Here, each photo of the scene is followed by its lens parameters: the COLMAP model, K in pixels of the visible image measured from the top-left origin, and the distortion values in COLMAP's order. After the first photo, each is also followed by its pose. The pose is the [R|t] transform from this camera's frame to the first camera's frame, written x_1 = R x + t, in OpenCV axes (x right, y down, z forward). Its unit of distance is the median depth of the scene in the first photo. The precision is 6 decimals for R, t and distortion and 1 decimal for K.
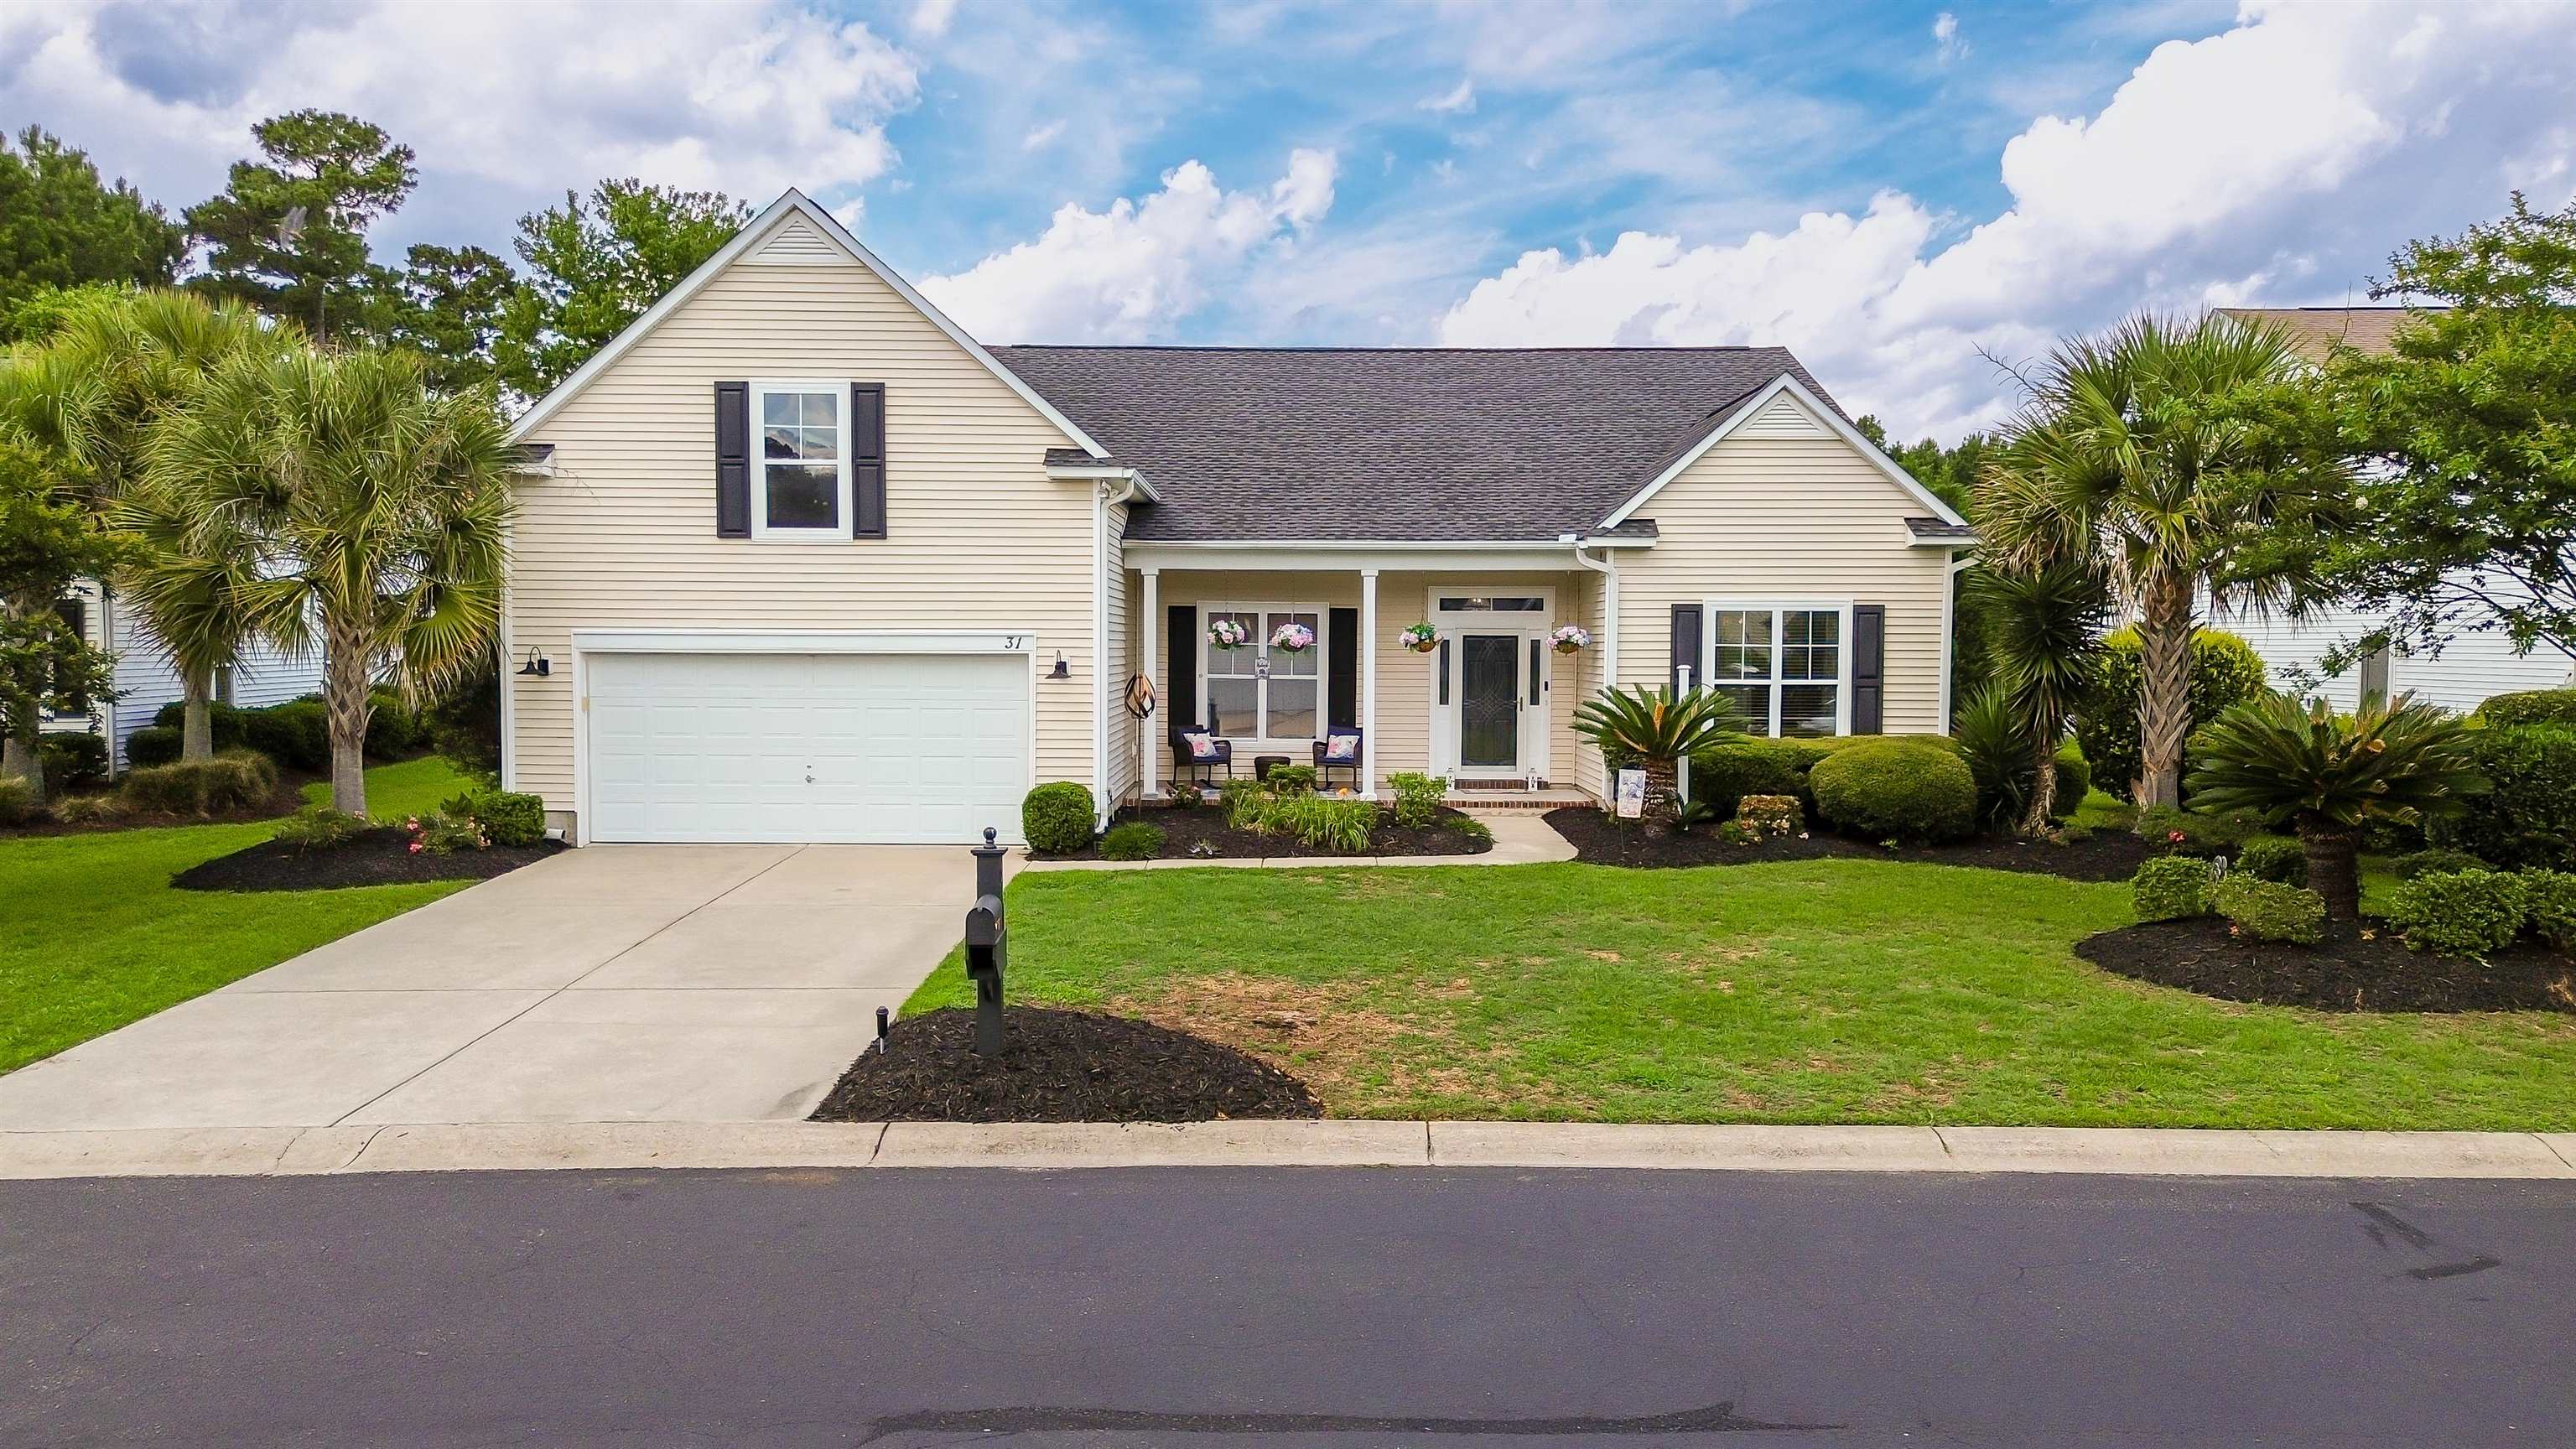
lens RADIAL K [[1827.6, 0, 1288.9], [0, 1827.6, 747.1], [0, 0, 1]] dist [0.079335, -0.009518]
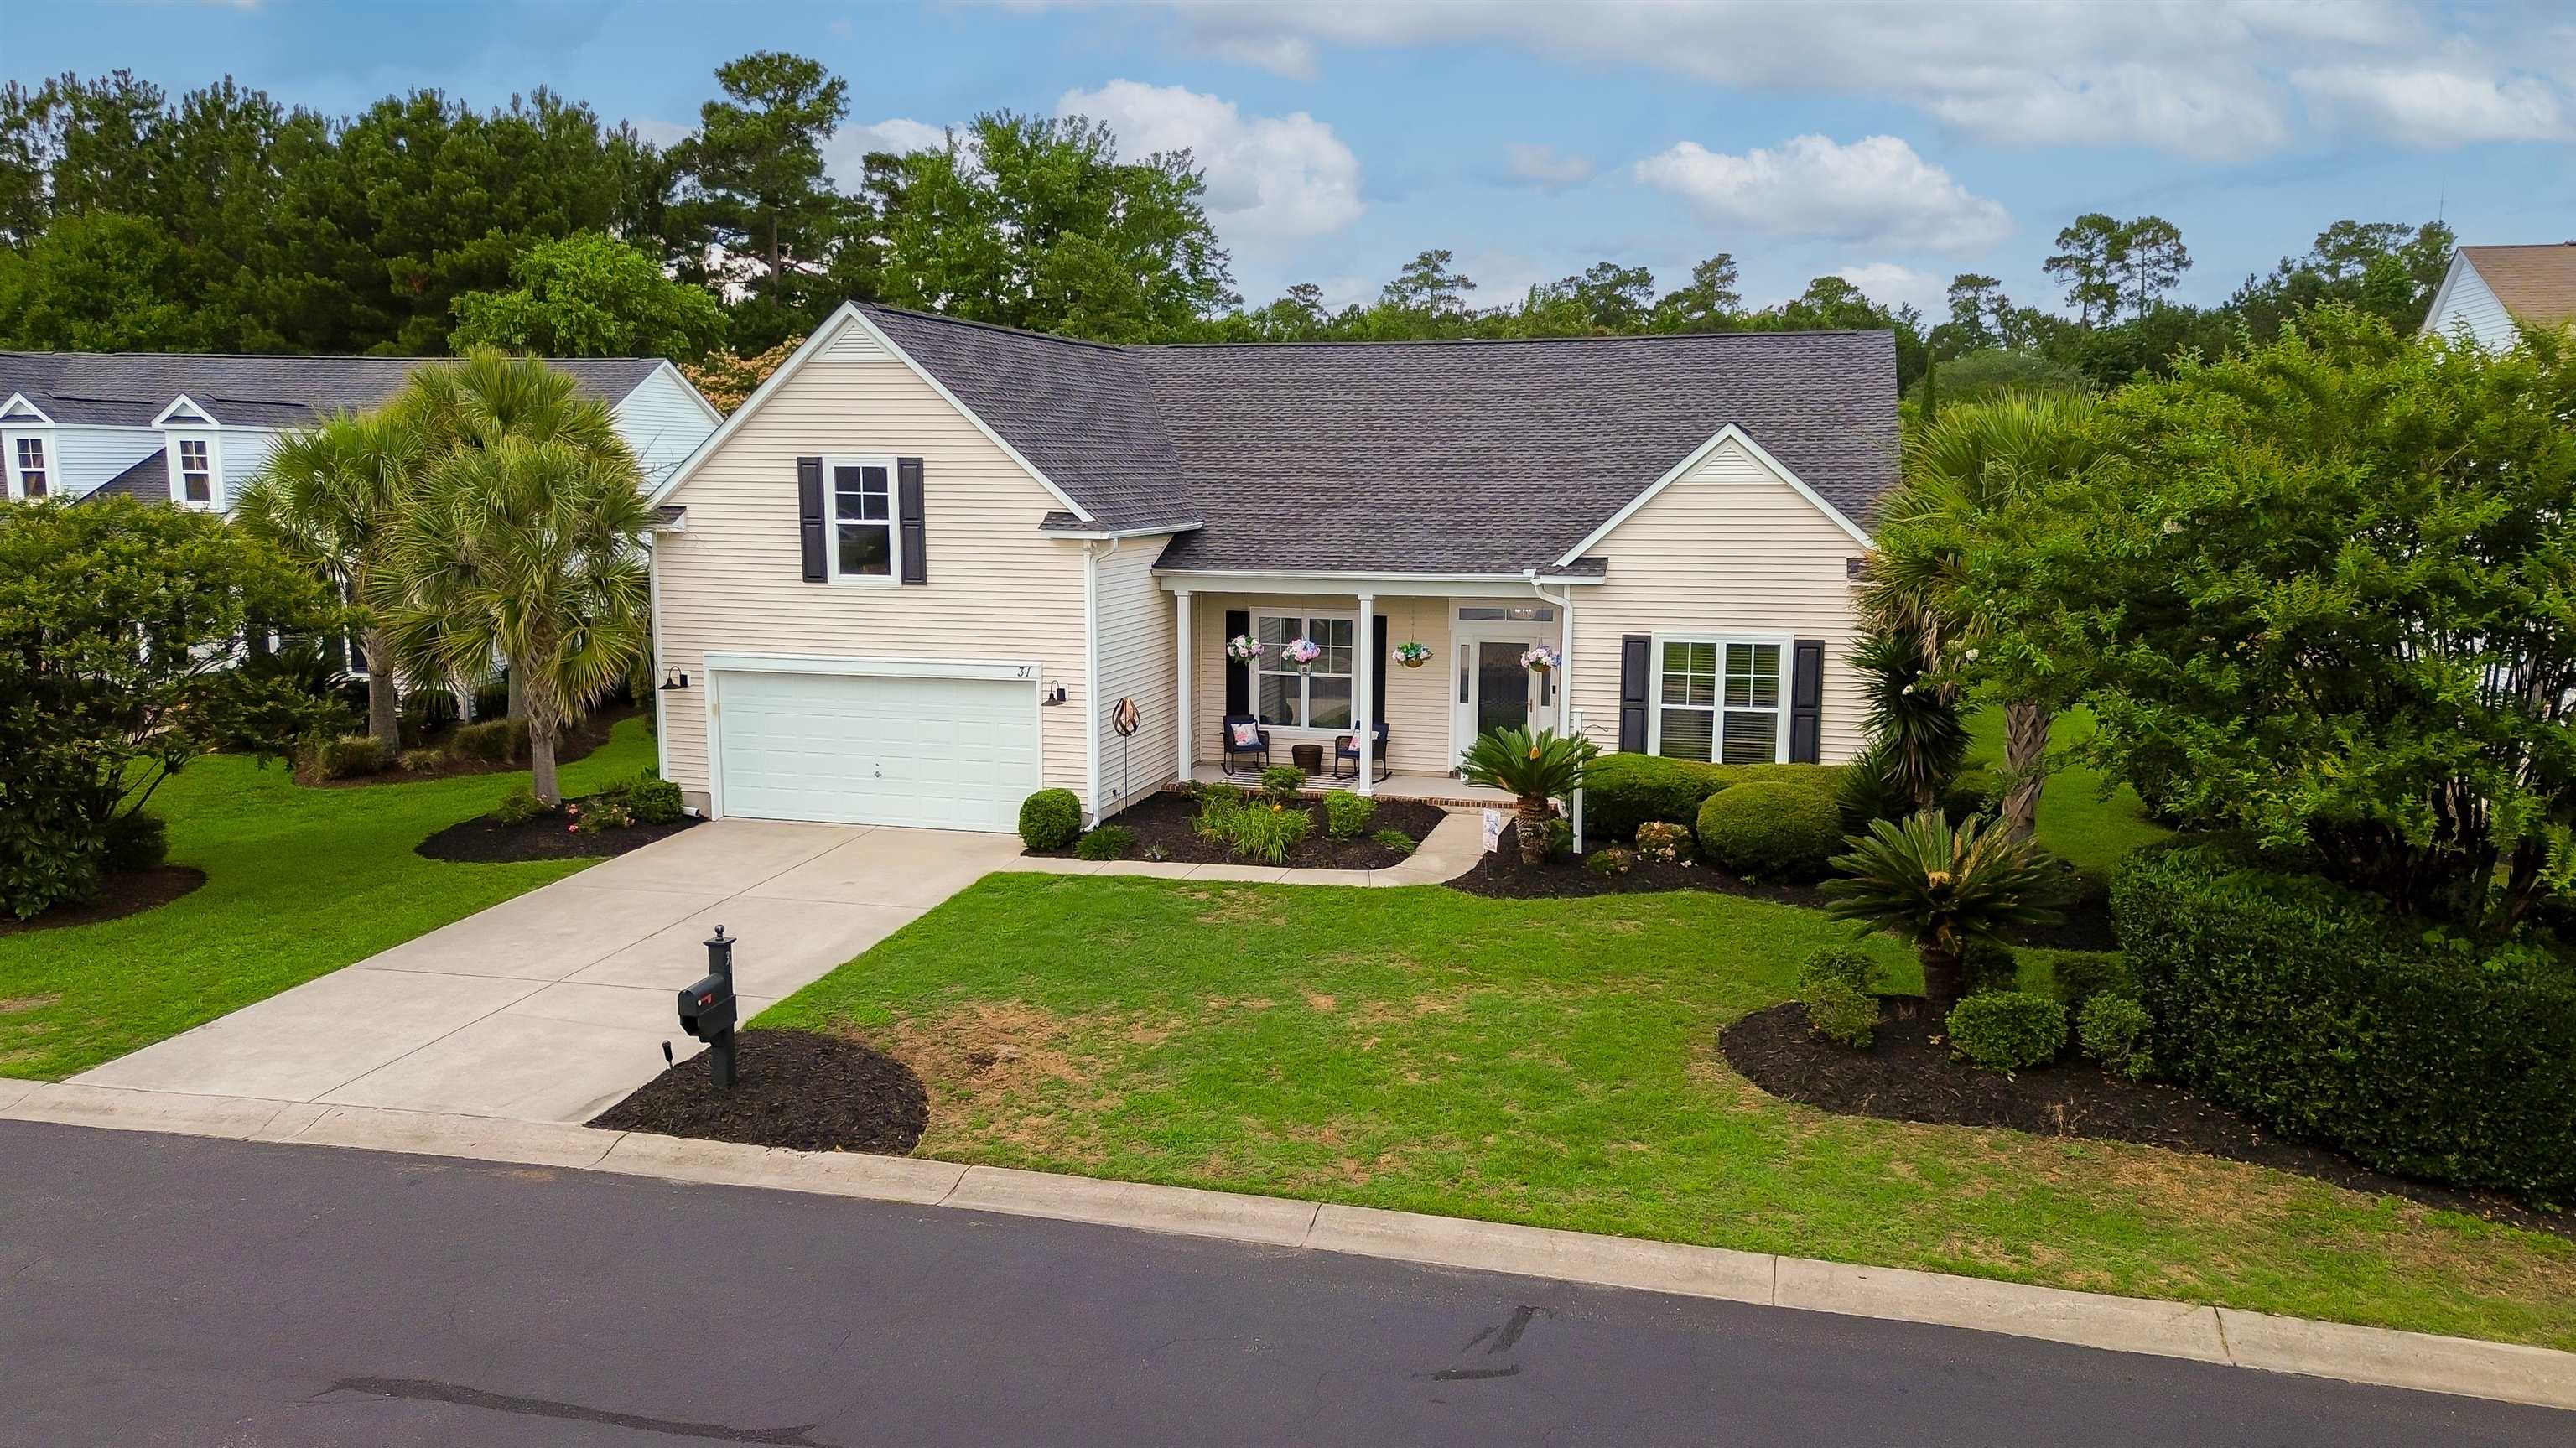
lens RADIAL K [[1827.5, 0, 1288.4], [0, 1827.5, 754.5], [0, 0, 1]] dist [0.079335, -0.009518]
pose [[0.965493, 0.039091, -0.257477, 0.333676], [-0.013354, 0.994801, 0.100960, -0.127291], [0.260085, -0.094037, 0.960996, -0.124105]]
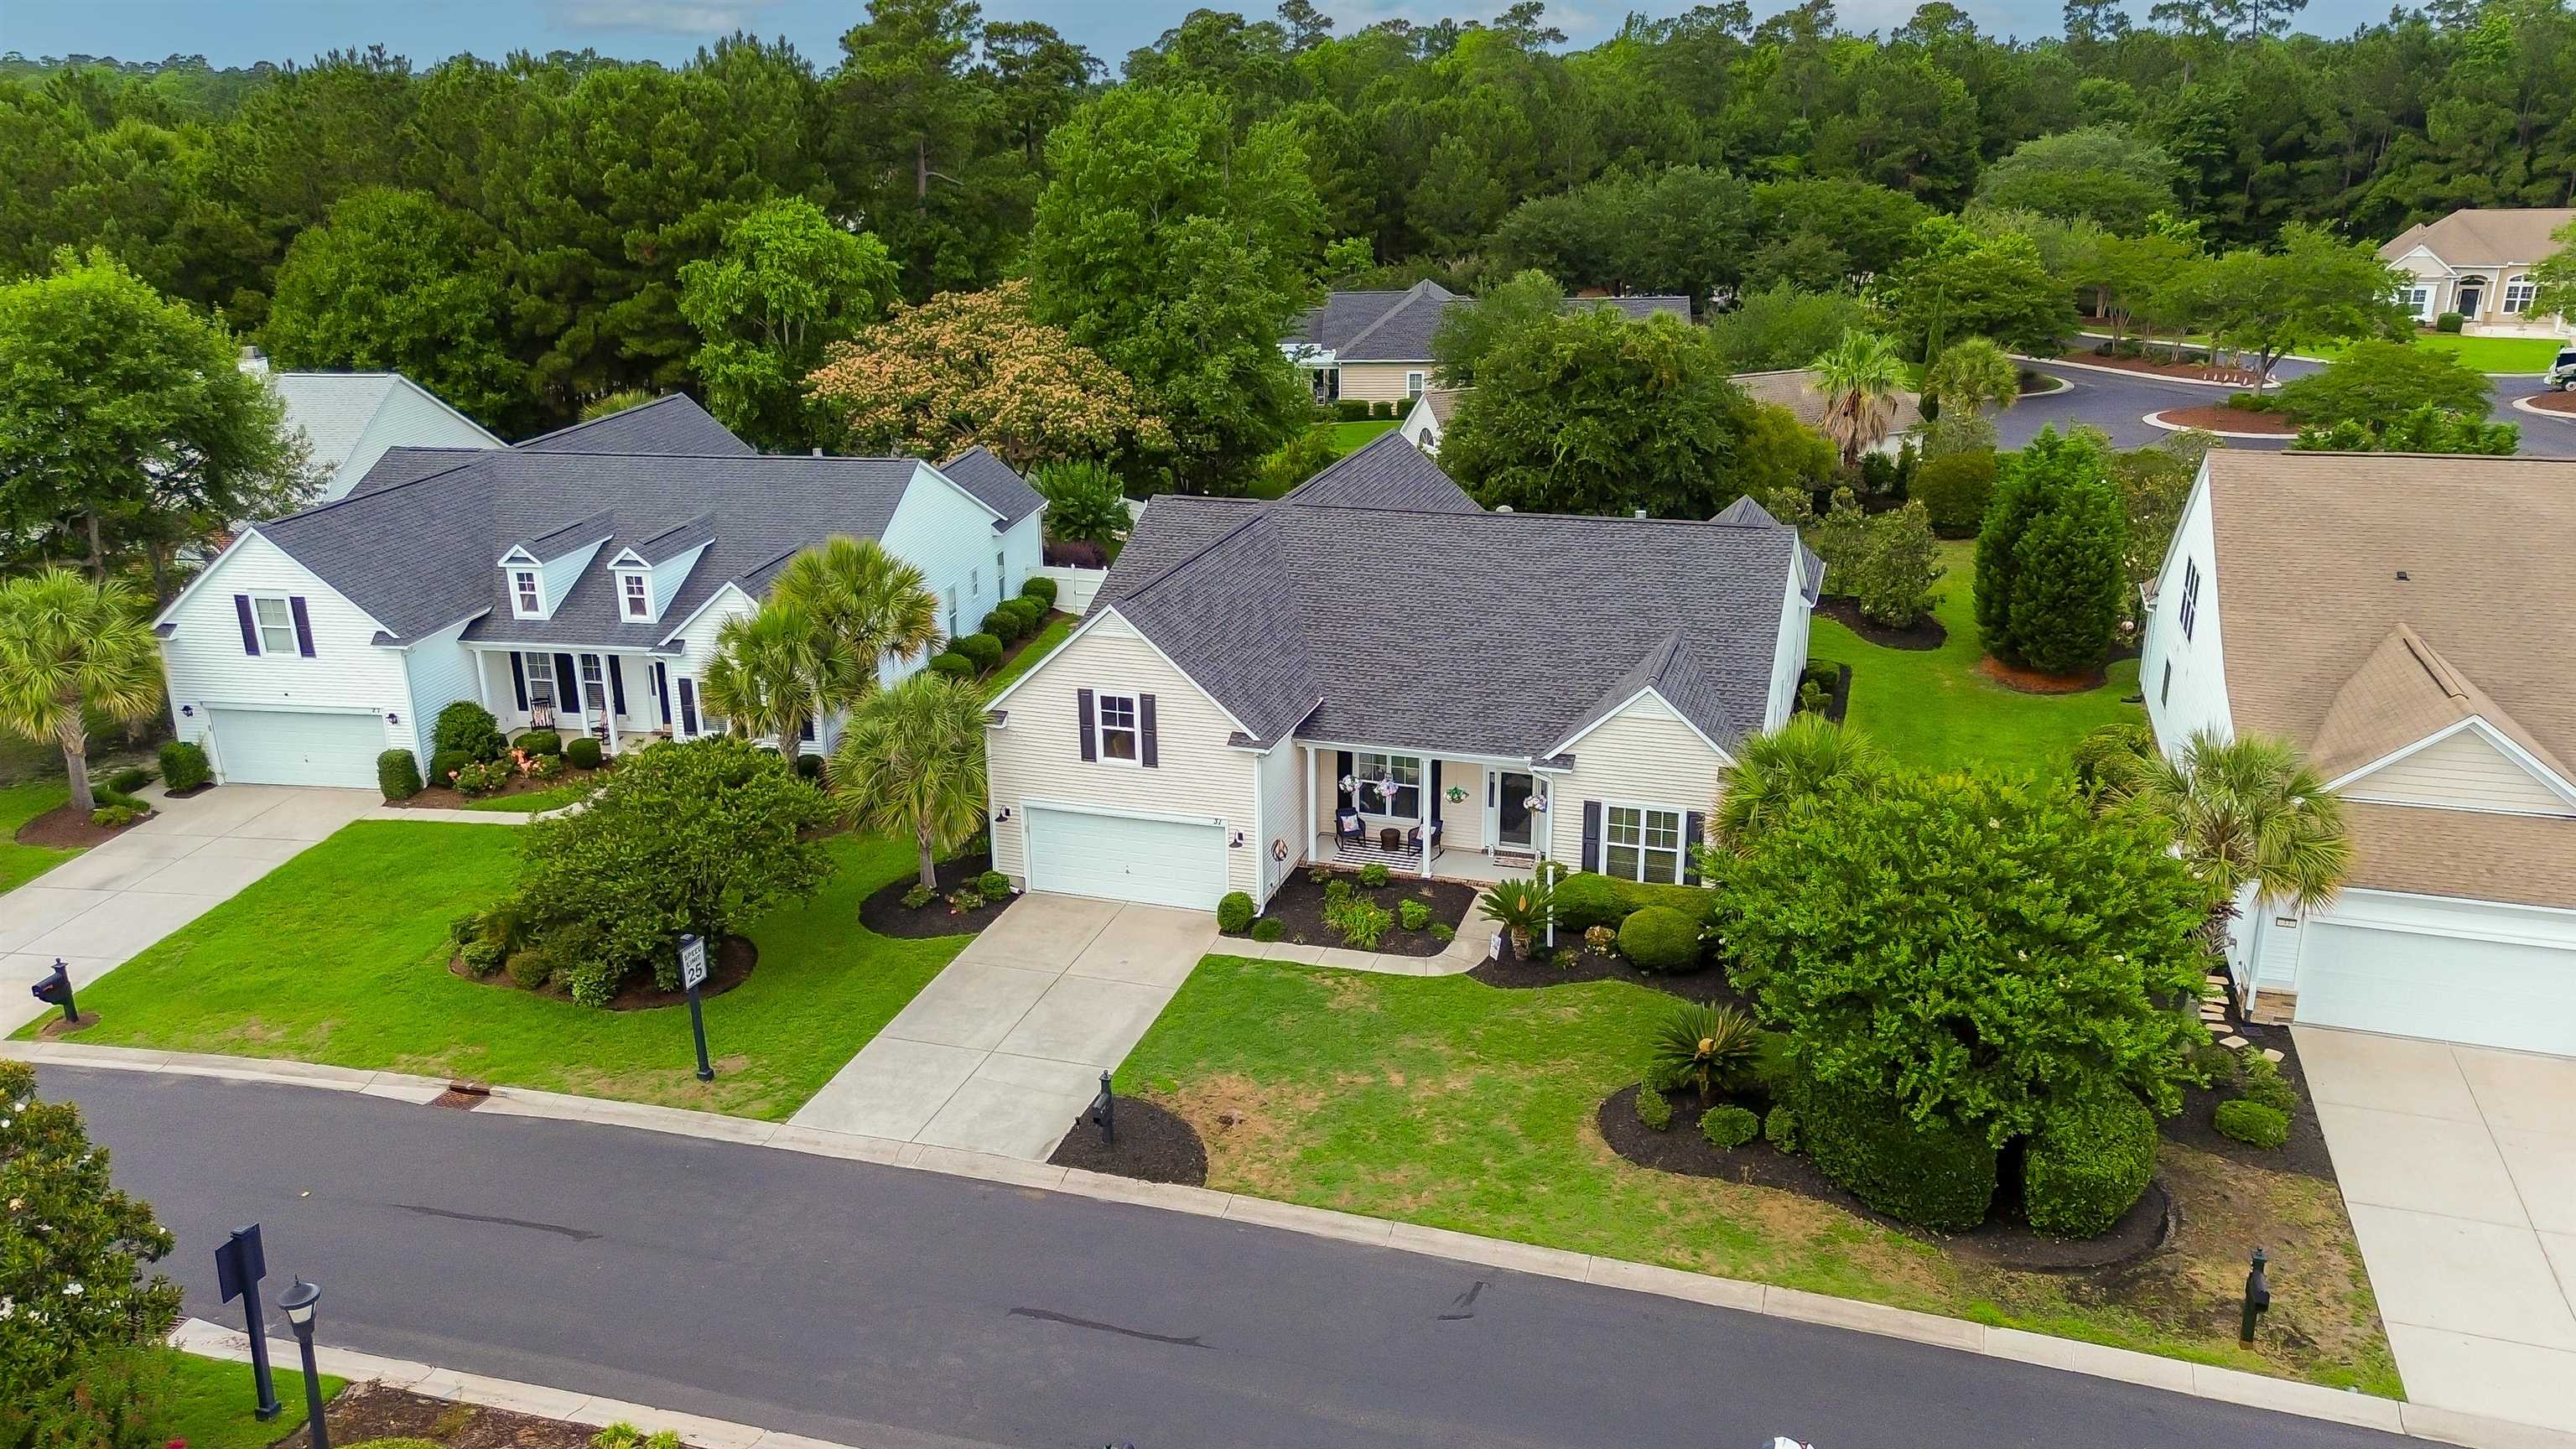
lens RADIAL K [[1827.6, 0, 1293.1], [0, 1827.6, 794.0], [0, 0, 1]] dist [0.079335, -0.009518]
pose [[0.953543, 0.089136, -0.287767, 0.499517], [-0.002633, 0.957654, 0.287909, -0.661188], [0.301244, -0.273776, 0.913400, -0.787185]]
